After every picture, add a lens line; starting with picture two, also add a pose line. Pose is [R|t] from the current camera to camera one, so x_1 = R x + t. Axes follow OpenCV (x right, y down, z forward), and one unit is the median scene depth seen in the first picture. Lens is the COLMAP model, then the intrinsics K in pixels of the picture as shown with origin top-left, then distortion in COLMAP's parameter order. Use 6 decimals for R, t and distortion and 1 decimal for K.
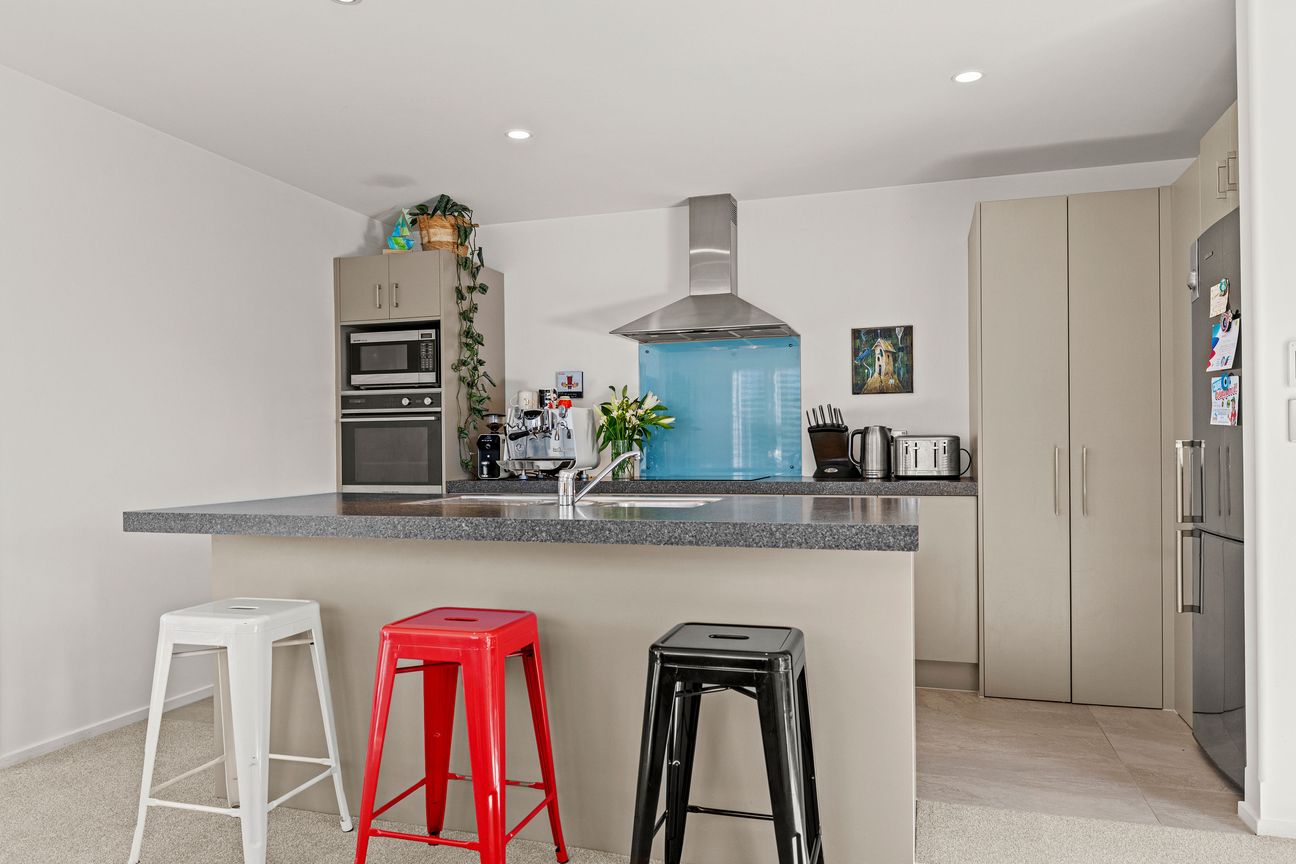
lens RADIAL K [[890.9, 0, 644.2], [0, 890.9, 441.0], [0, 0, 1]] dist [0.013898, -0.006371]
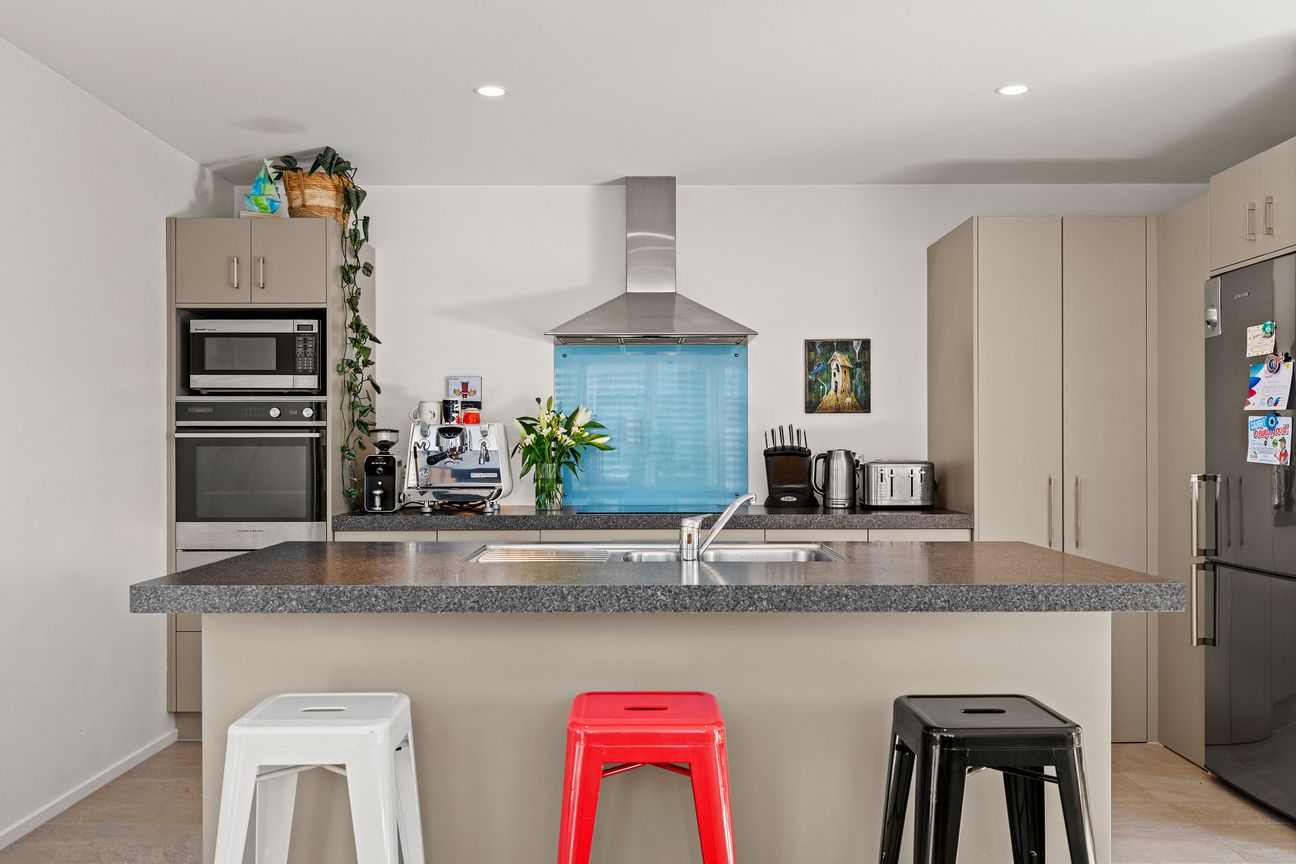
lens RADIAL K [[1067.4, 0, 651.0], [0, 1067.4, 436.4], [0, 0, 1]] dist [0.002914, 0.002089]
pose [[0.952964, 0.010434, 0.302903, -0.240915], [-0.009053, 0.999941, -0.005963, -0.021398], [-0.302948, 0.002940, 0.953003, 0.029397]]
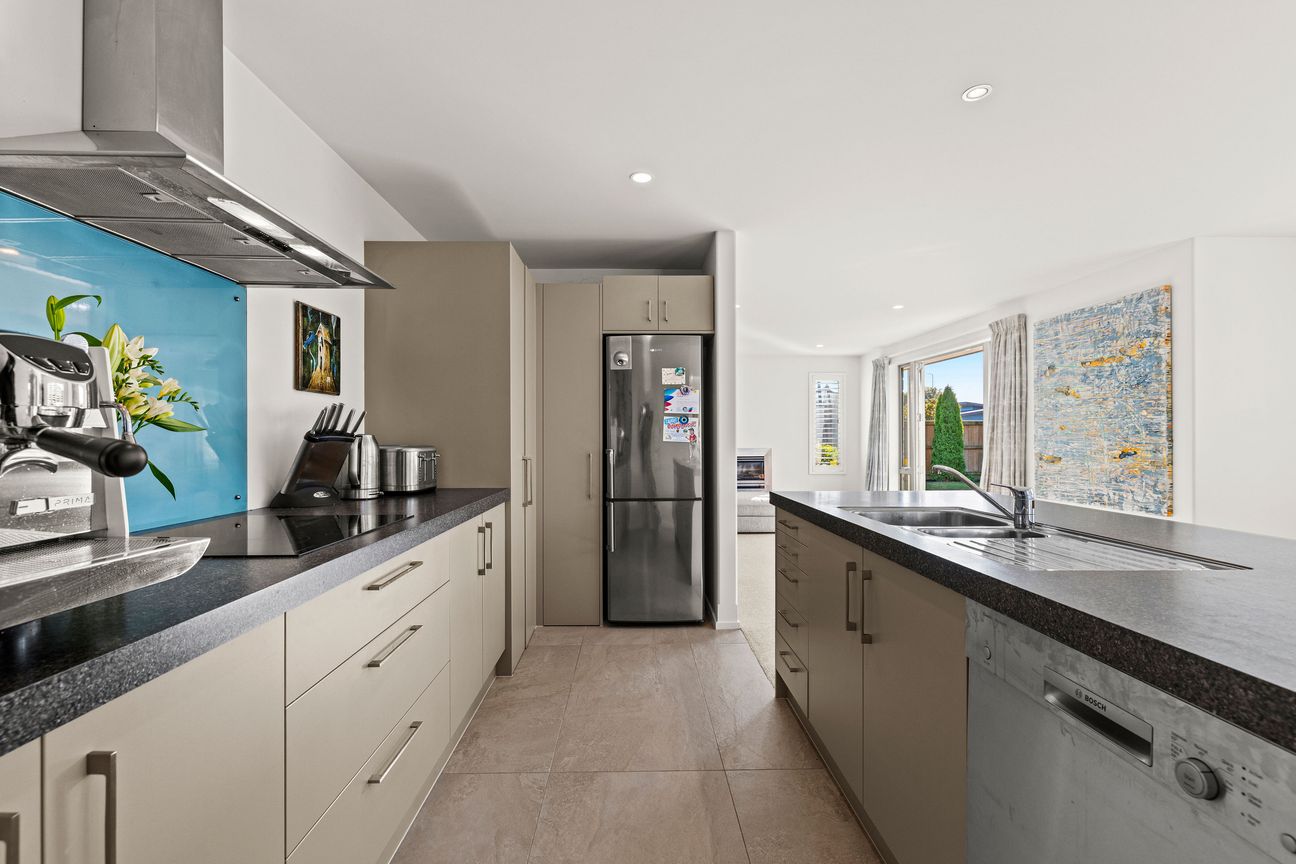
lens RADIAL K [[564.0, 0, 646.9], [0, 564.0, 432.9], [0, 0, 1]] dist [0.000230, -0.000037]
pose [[-0.316324, 0.016776, 0.948503, -0.303450], [-0.001515, 0.999833, -0.018189, -0.008818], [-0.948650, -0.007191, -0.316246, 0.887414]]
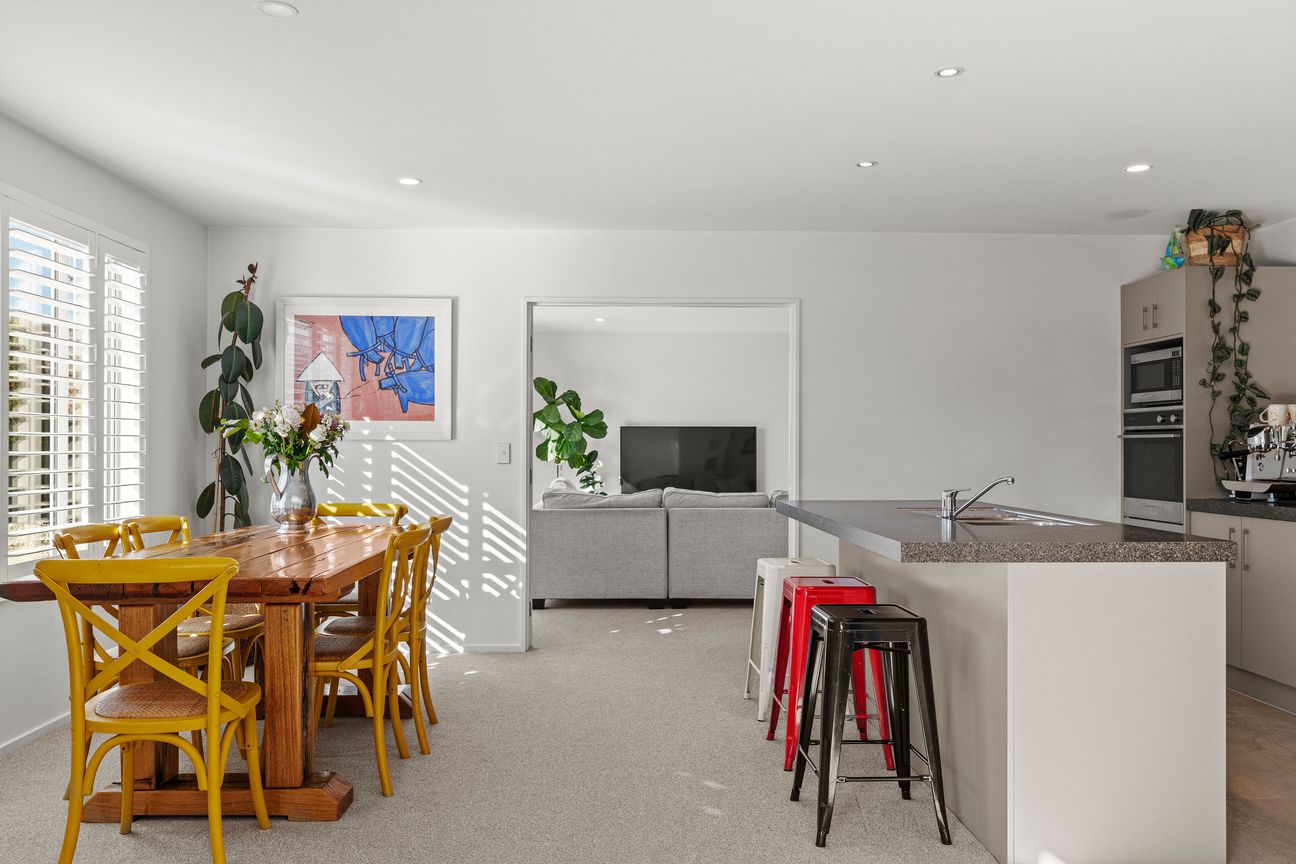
lens RADIAL K [[997.4, 0, 645.8], [0, 997.4, 441.4], [0, 0, 1]] dist [0.007548, 0.002382]
pose [[0.326514, 0.007660, -0.945161, 0.639550], [0.002146, 0.999959, 0.008845, -0.030204], [0.945190, -0.004917, 0.326484, 0.063203]]
